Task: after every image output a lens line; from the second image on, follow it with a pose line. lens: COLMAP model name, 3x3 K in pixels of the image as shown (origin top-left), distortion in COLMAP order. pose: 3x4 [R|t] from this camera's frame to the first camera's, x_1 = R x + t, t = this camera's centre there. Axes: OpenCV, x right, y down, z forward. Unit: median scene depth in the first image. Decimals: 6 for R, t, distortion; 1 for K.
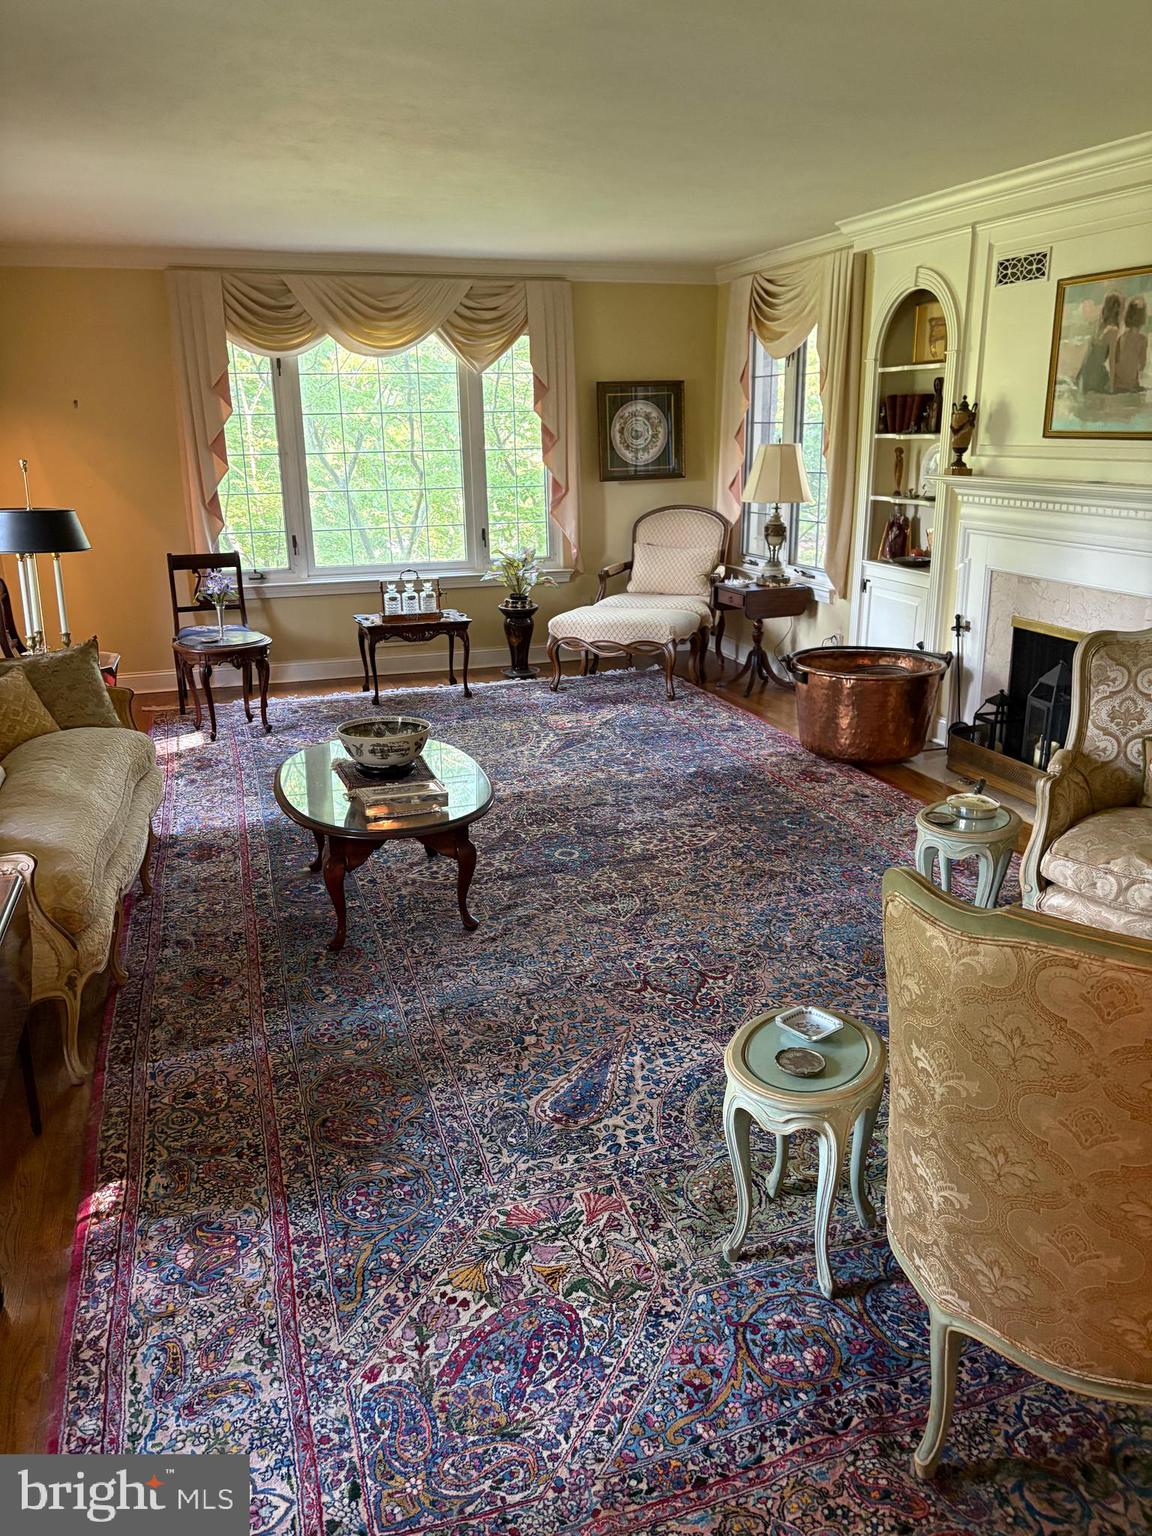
lens RADIAL K [[1153.5, 0, 572.3], [0, 1153.5, 770.6], [0, 0, 1]] dist [0.014885, -0.014567]
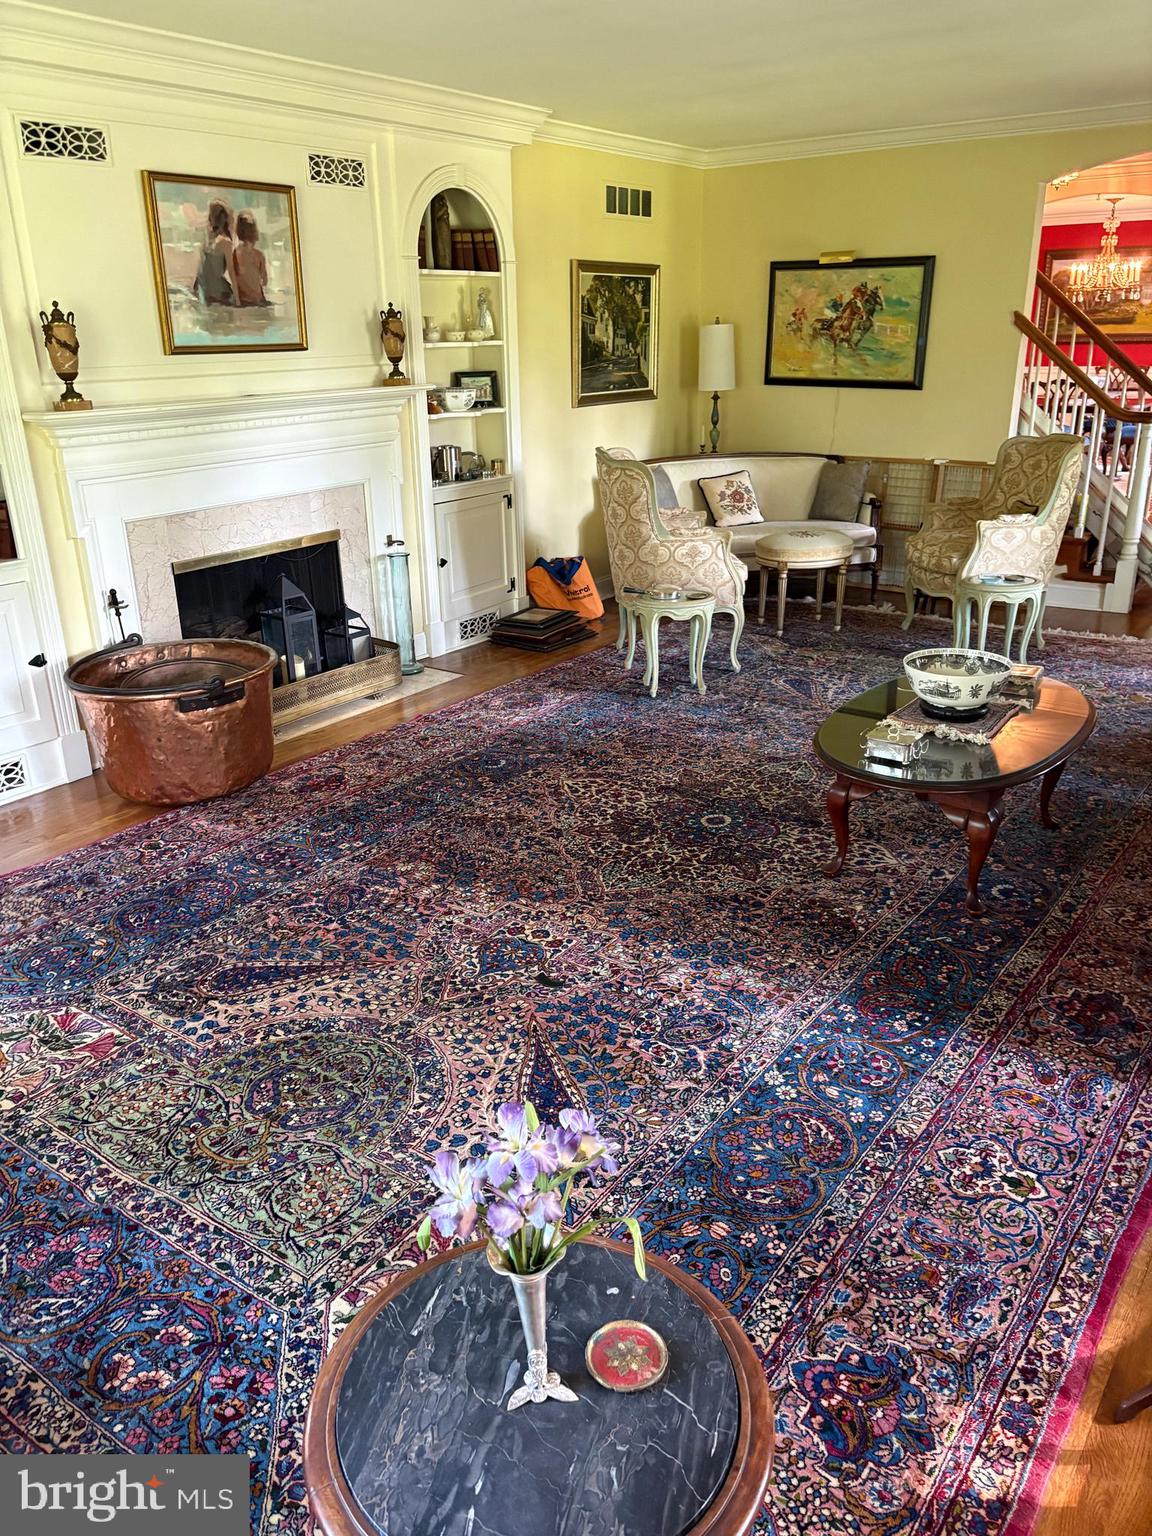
lens RADIAL K [[1153.5, 0, 572.3], [0, 1153.5, 770.6], [0, 0, 1]] dist [0.014885, -0.014567]
pose [[-0.587953, -0.270463, 0.762339, -0.559344], [0.261008, 0.828600, 0.495274, -0.394313], [-0.765628, 0.490175, -0.416585, 1.330055]]
